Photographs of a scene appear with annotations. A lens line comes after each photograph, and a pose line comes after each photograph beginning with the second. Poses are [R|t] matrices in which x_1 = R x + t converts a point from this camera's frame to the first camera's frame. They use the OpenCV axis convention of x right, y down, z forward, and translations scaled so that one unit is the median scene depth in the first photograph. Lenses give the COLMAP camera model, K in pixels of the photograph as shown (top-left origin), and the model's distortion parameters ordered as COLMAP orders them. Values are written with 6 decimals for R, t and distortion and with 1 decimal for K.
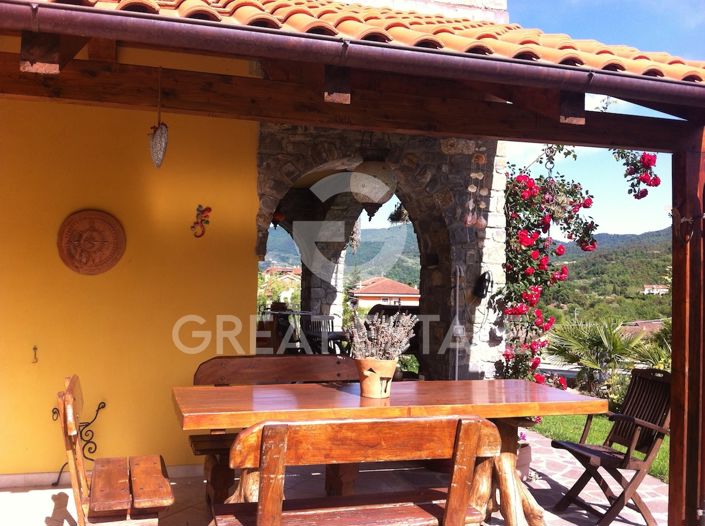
lens RADIAL K [[683.2, 0, 353.4], [0, 683.2, 250.5], [0, 0, 1]] dist [-0.010343, 0.000000]
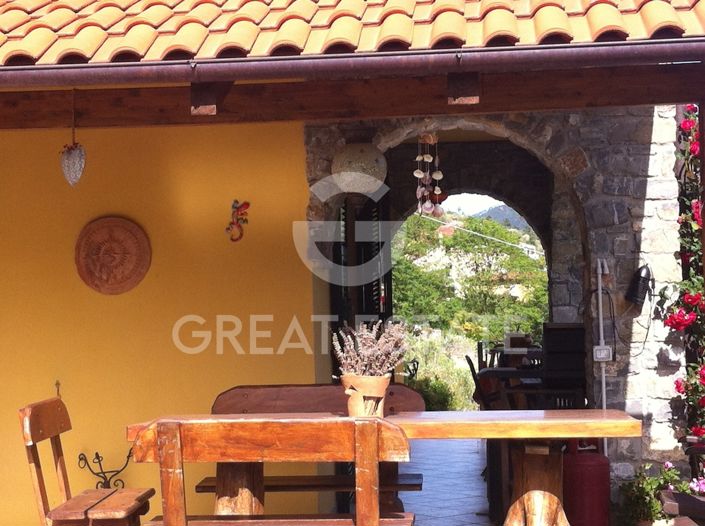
lens RADIAL K [[1539.5, 0, 352.9], [0, 1539.5, 261.7], [0, 0, 1]] dist [-0.007642, 0.000000]
pose [[0.922016, -0.052466, -0.383579, 0.575578], [0.057027, 0.998373, 0.000518, 0.011026], [0.382928, -0.022351, 0.923508, -0.585328]]
